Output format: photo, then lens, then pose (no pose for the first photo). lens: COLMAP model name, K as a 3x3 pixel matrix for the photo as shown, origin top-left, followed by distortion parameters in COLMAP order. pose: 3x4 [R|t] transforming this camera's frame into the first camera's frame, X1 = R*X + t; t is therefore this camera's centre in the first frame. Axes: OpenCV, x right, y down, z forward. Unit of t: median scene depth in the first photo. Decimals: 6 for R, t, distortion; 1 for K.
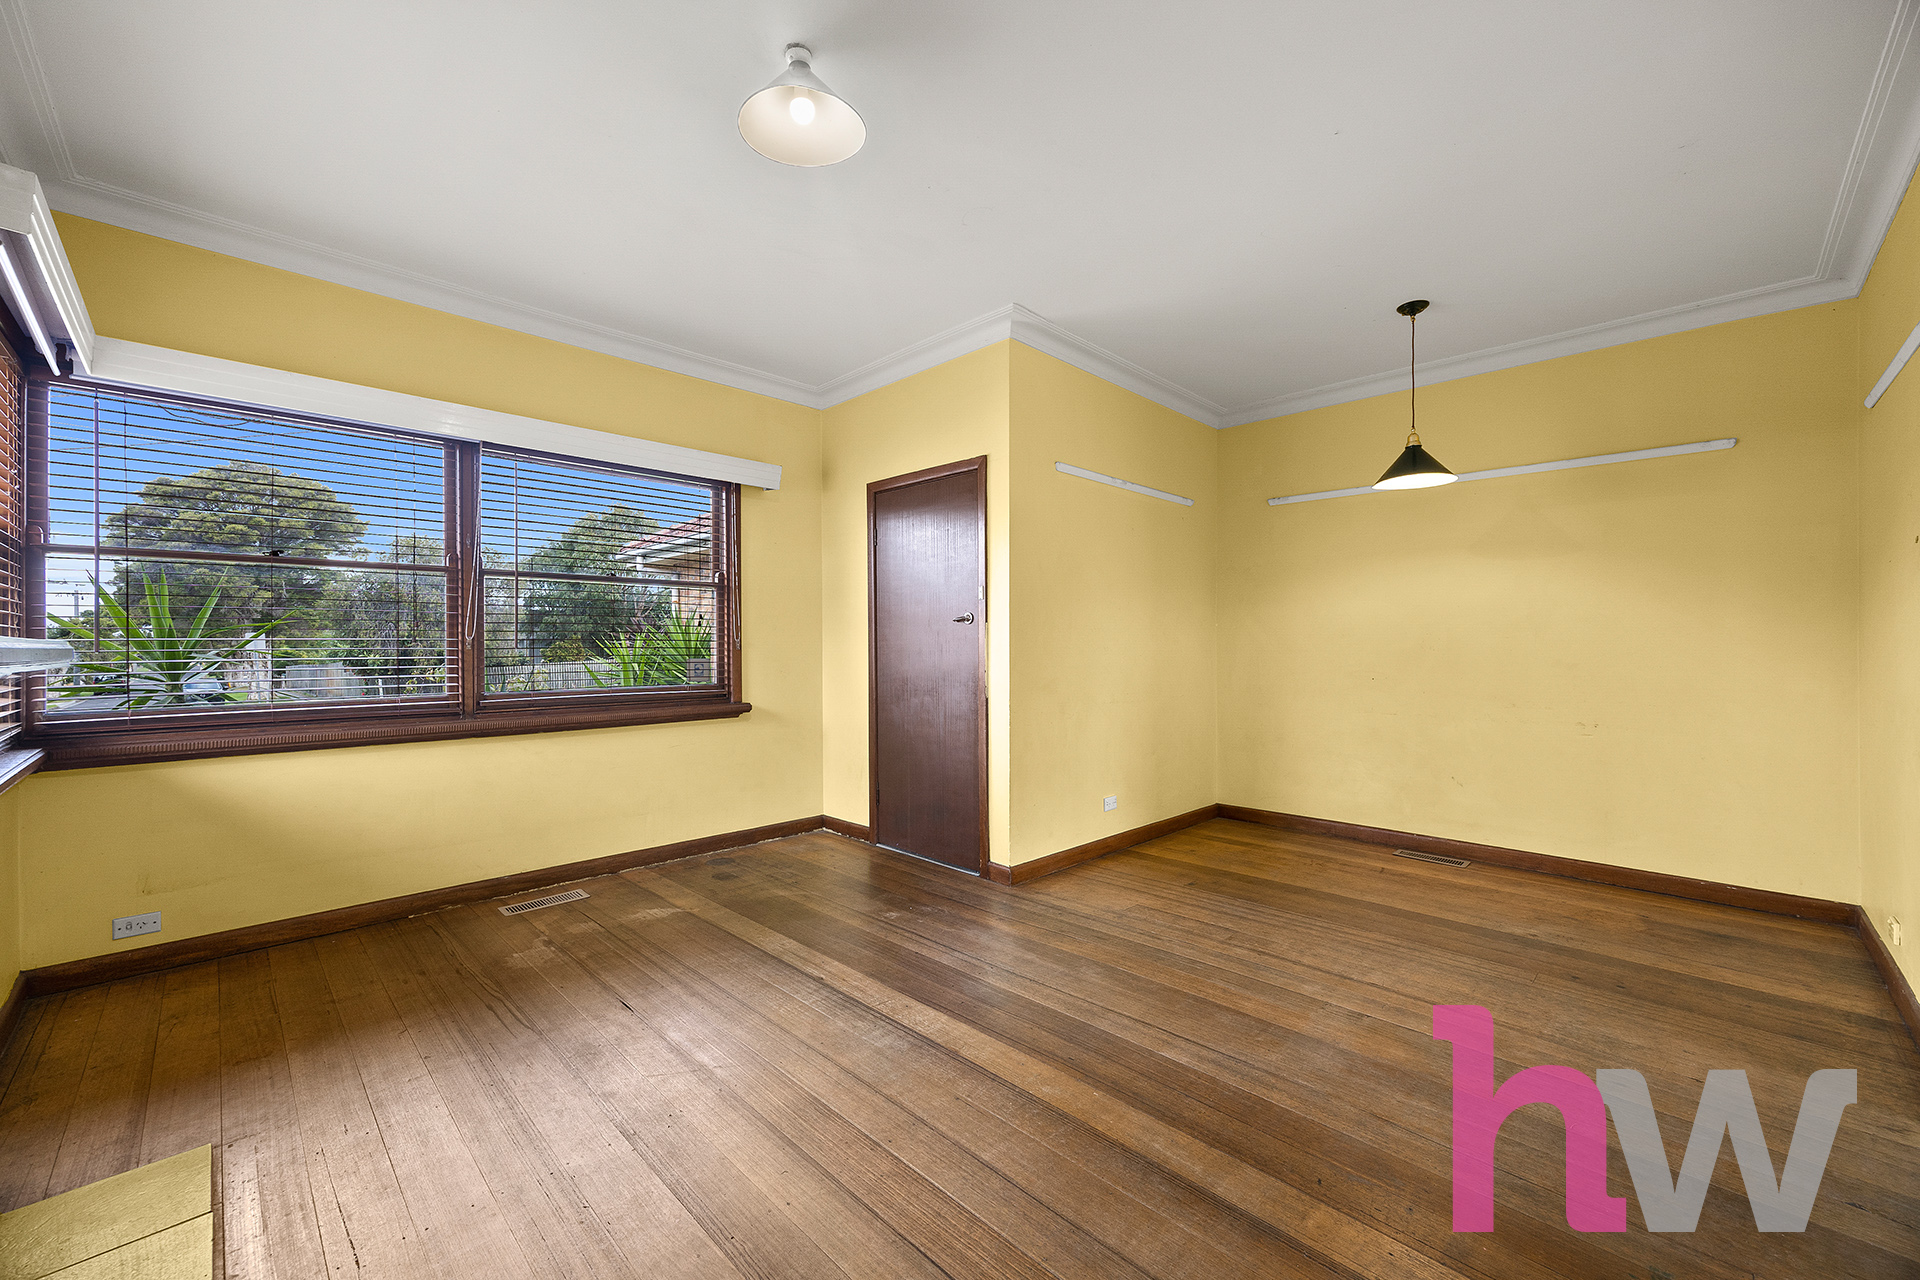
lens RADIAL K [[774.3, 0, 946.5], [0, 774.3, 637.7], [0, 0, 1]] dist [0.013168, -0.000526]
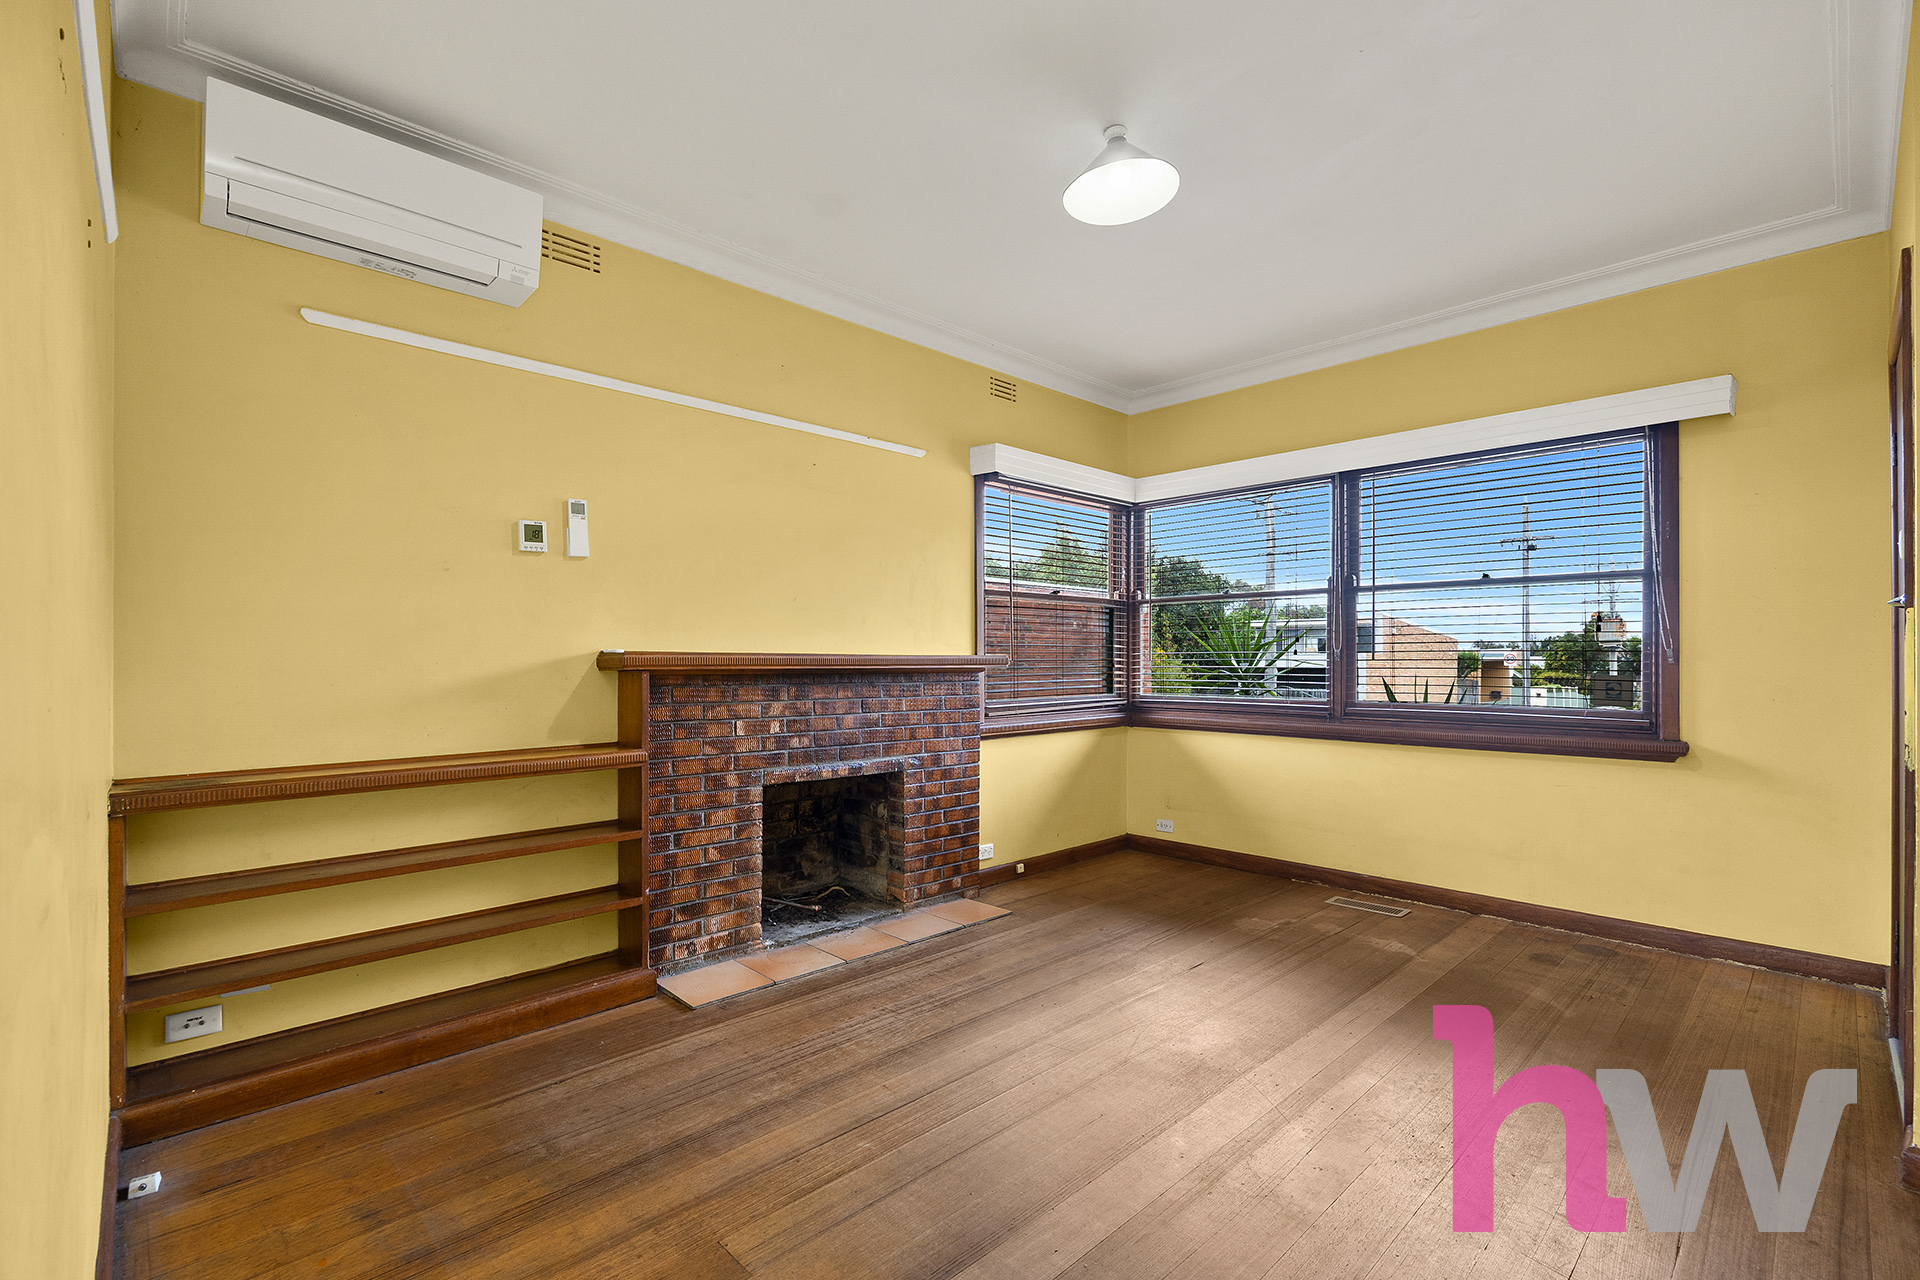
lens RADIAL K [[839.3, 0, 968.9], [0, 839.3, 651.1], [0, 0, 1]] dist [-0.017522, 0.001191]
pose [[0.000626, -0.007082, -0.999975, 0.543853], [0.000958, 0.999974, -0.007082, 0.010266], [0.999999, -0.000953, 0.000633, 0.440840]]
